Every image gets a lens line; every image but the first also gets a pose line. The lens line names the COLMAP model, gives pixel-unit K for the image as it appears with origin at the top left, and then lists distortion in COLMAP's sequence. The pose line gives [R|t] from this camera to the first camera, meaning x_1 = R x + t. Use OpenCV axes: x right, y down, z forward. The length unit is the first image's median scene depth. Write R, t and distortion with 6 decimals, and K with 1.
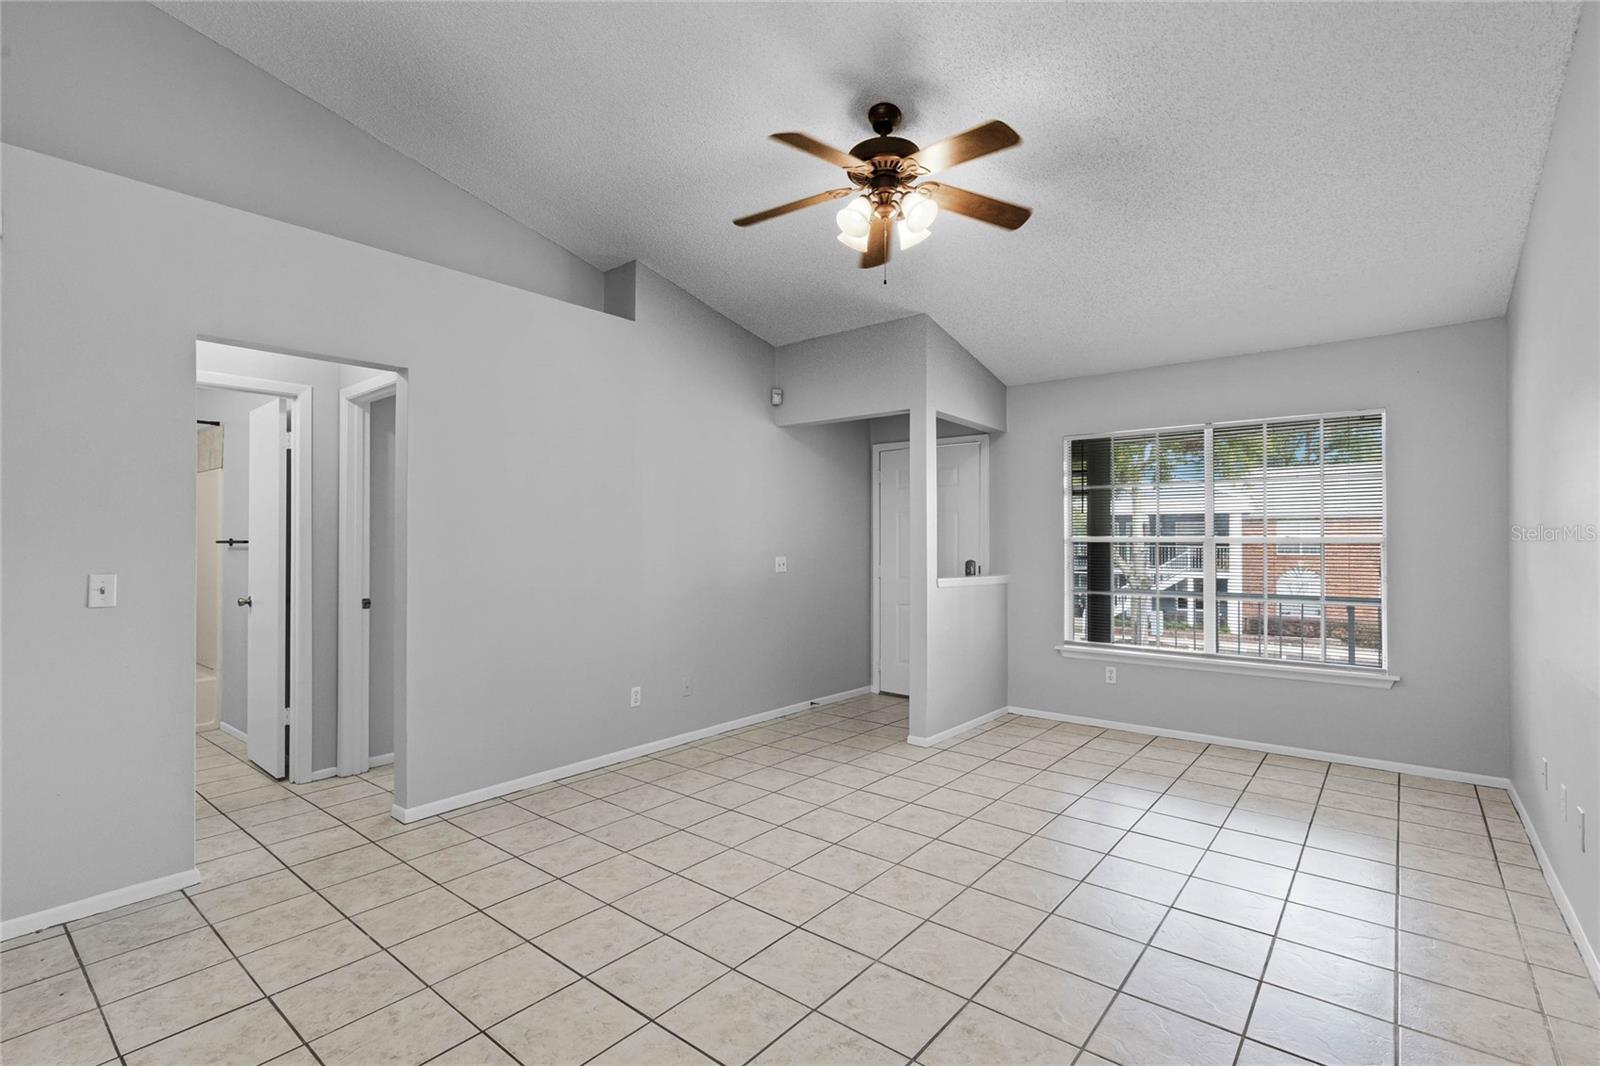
lens RADIAL K [[731.4, 0, 803.9], [0, 731.4, 535.8], [0, 0, 1]] dist [0.002045, 0.001544]
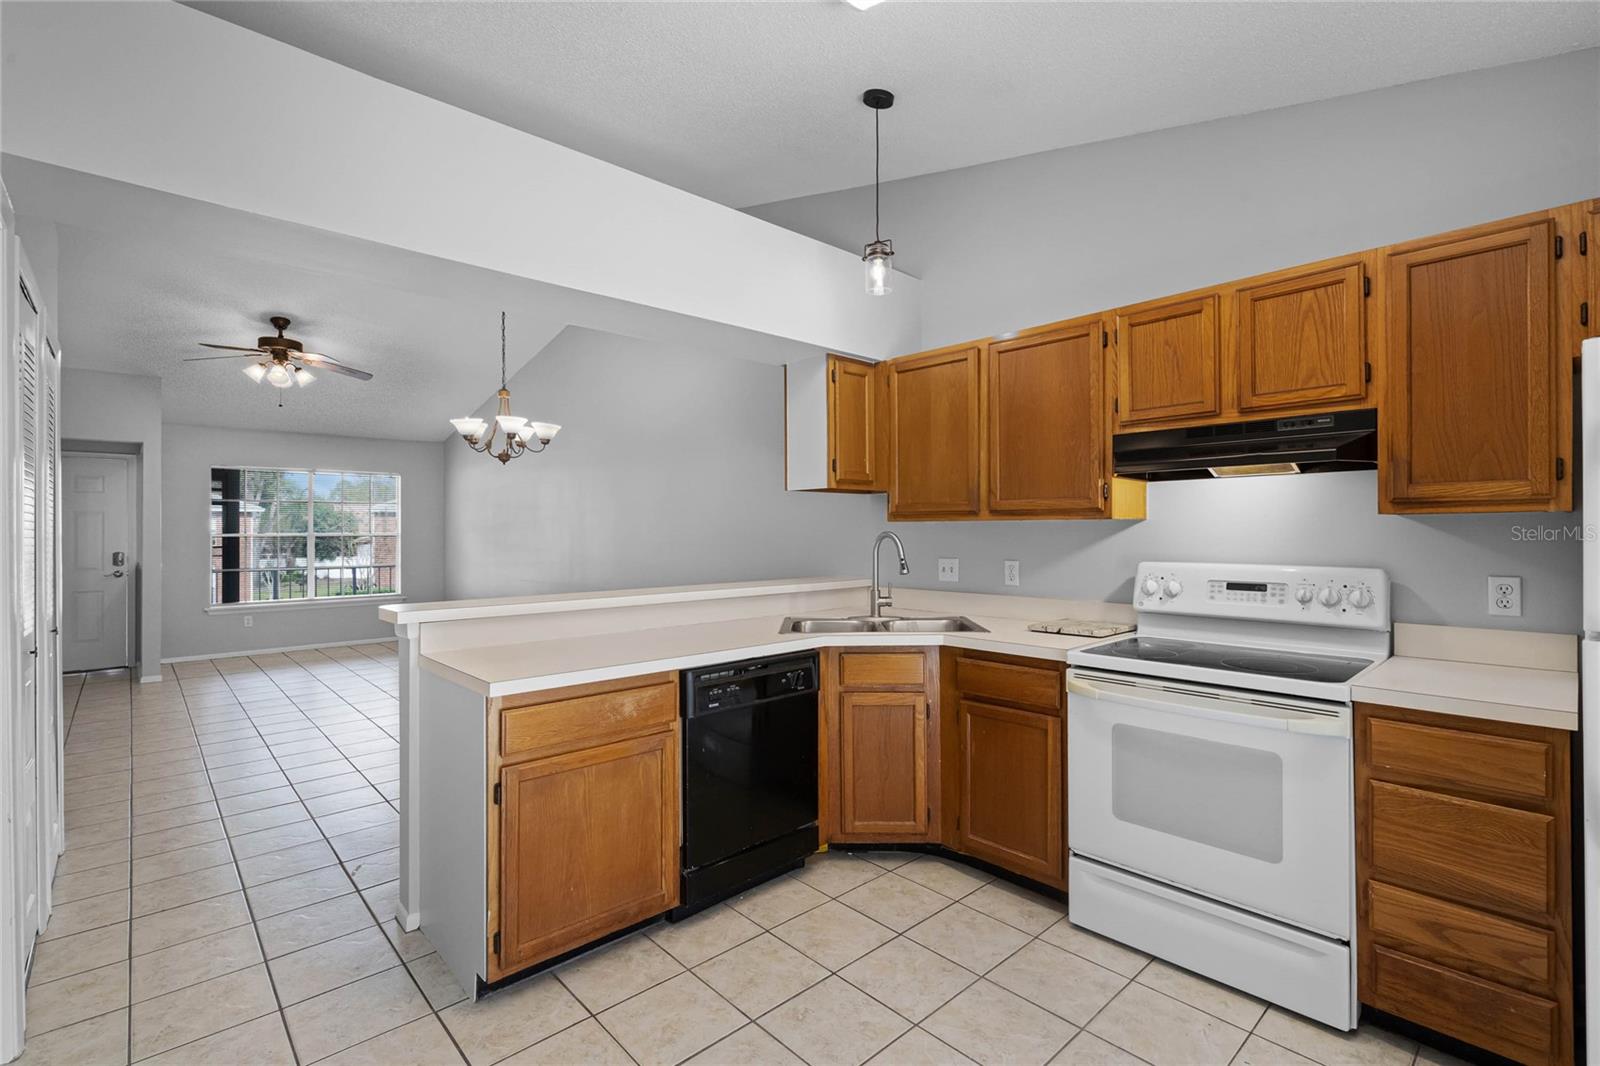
lens RADIAL K [[731.4, 0, 767.4], [0, 731.4, 527.9], [0, 0, 1]] dist [0.002045, 0.001544]
pose [[0.174947, 0.004800, 0.984566, -0.957648], [-0.004168, 0.999983, -0.004135, -0.009019], [-0.984569, -0.003380, 0.174964, -0.383063]]
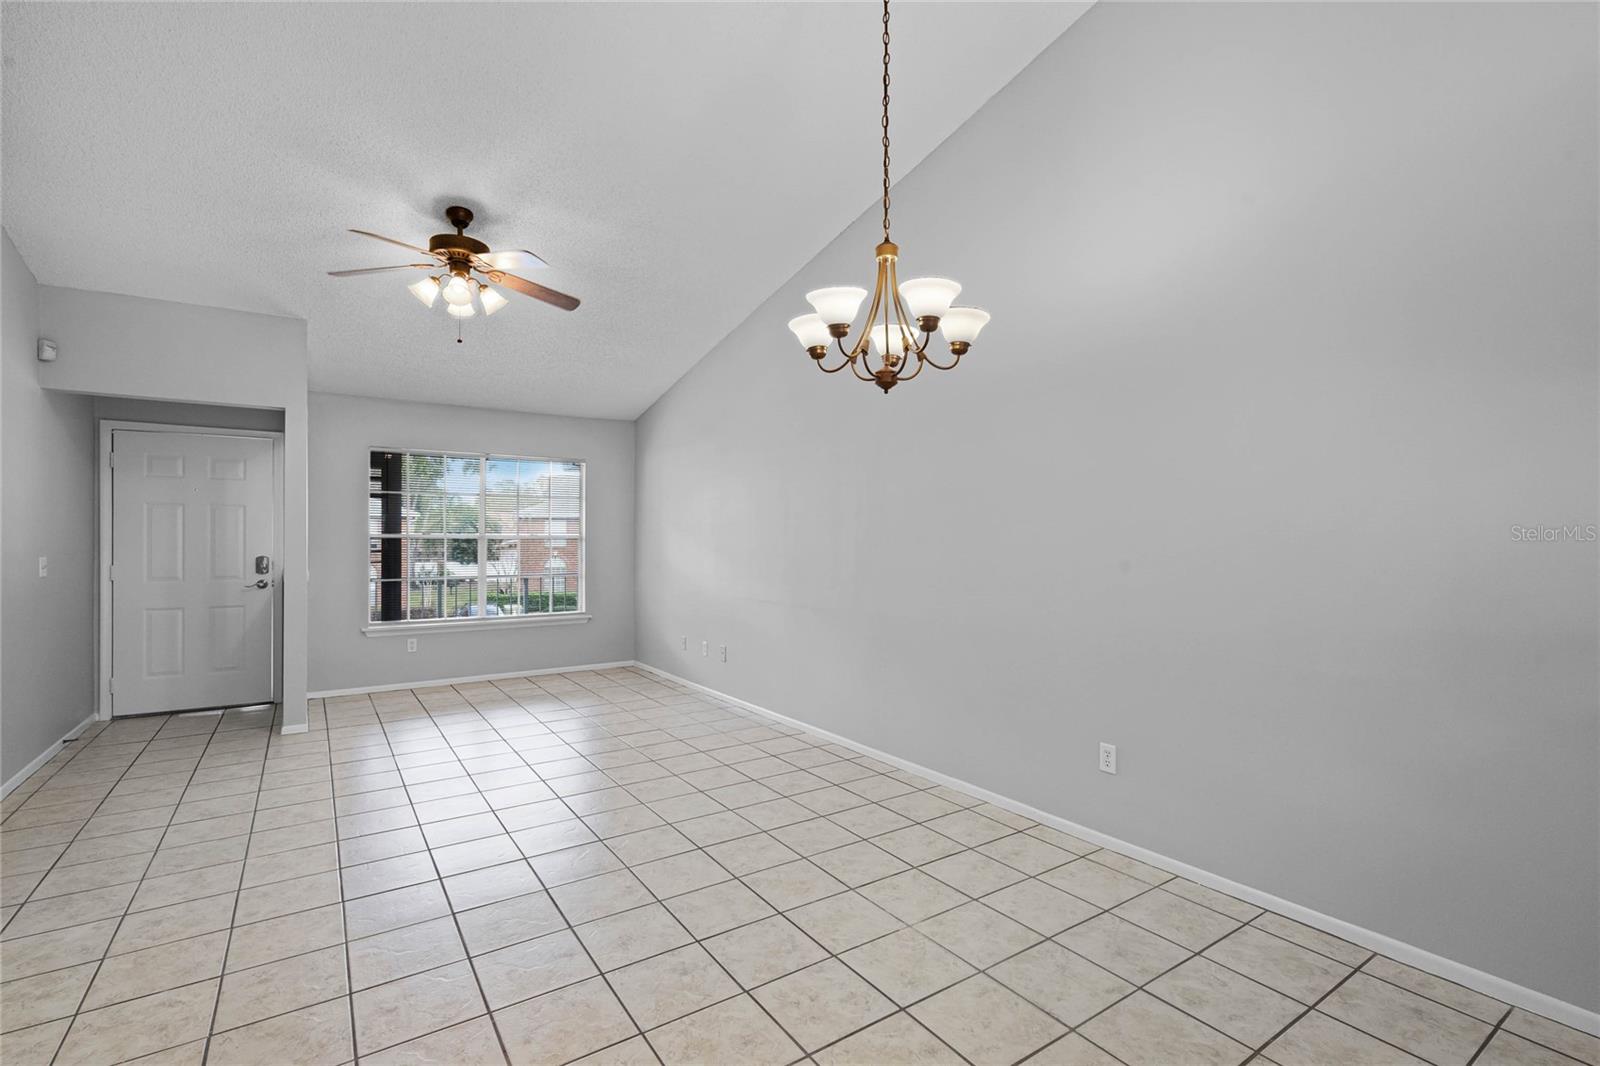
lens RADIAL K [[731.4, 0, 782.4], [0, 731.4, 540.4], [0, 0, 1]] dist [0.002045, 0.001544]
pose [[0.311291, -0.002006, 0.950313, -0.575699], [-0.008098, 0.999956, 0.004764, 0.001493], [-0.950280, -0.009179, 0.311261, 0.019079]]
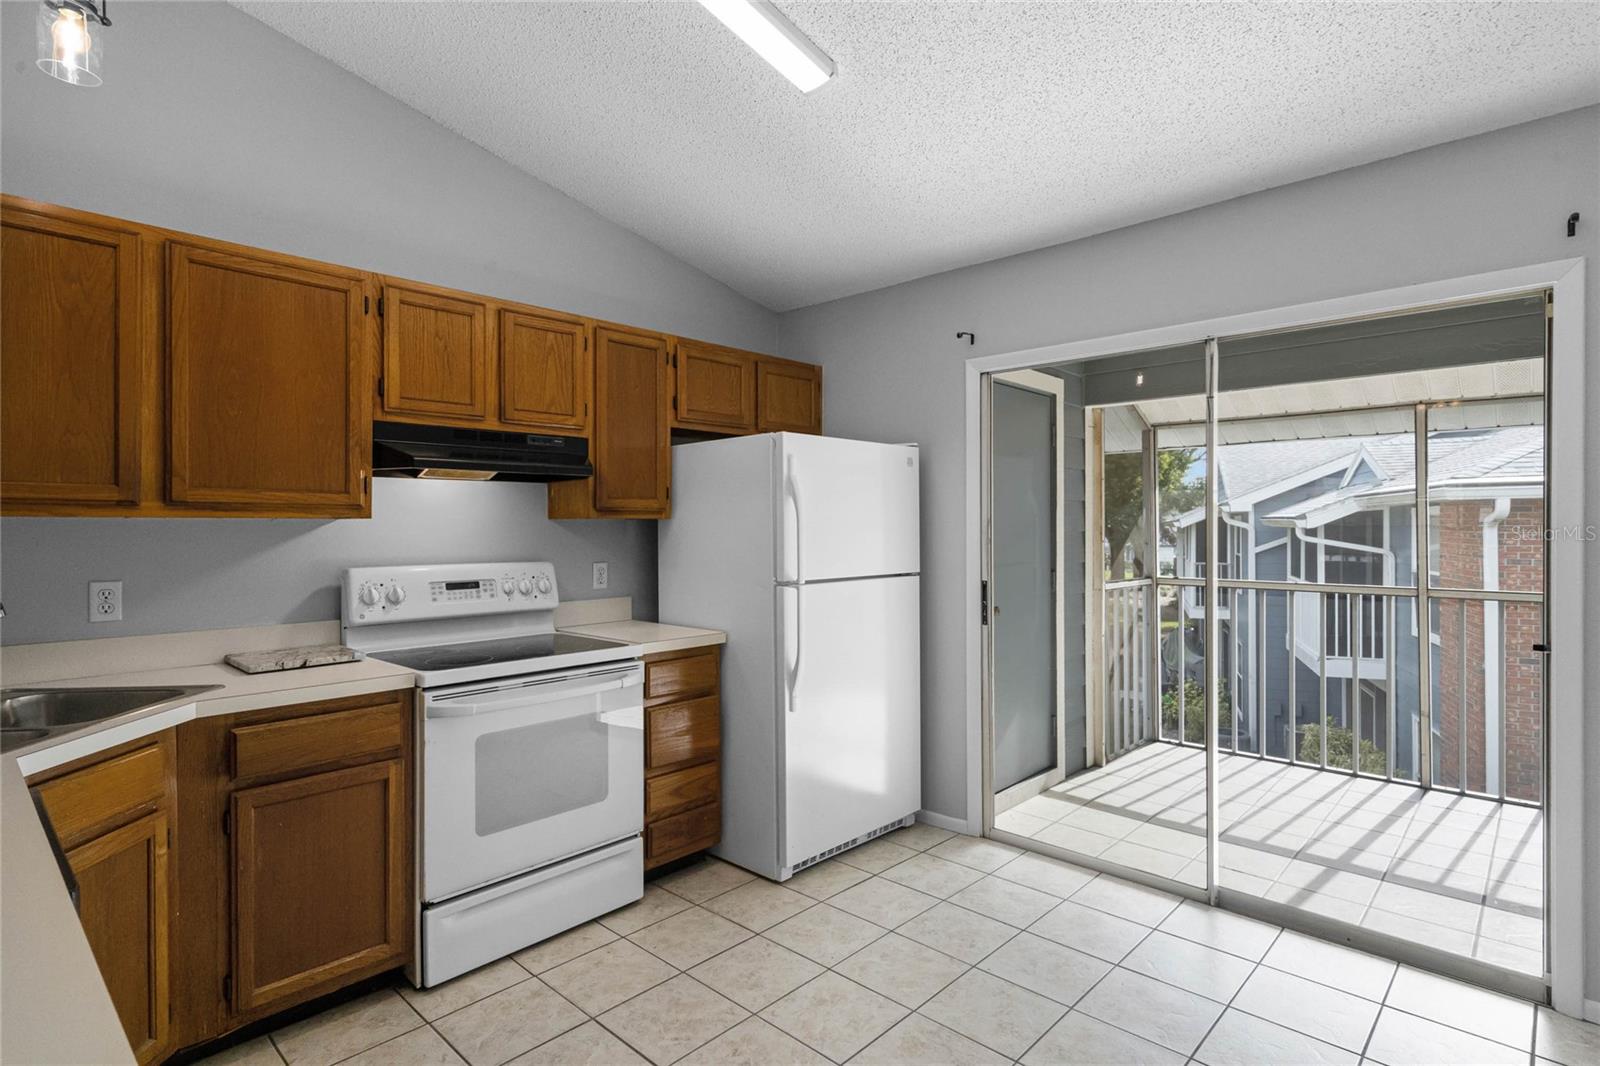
lens RADIAL K [[822.4, 0, 814.6], [0, 822.4, 532.0], [0, 0, 1]] dist [0.010437, 0.001627]
pose [[-0.997838, 0.006324, 0.065415, -0.703055], [0.006156, 0.999977, -0.002766, -0.007262], [-0.065431, -0.002357, -0.997854, -0.053017]]
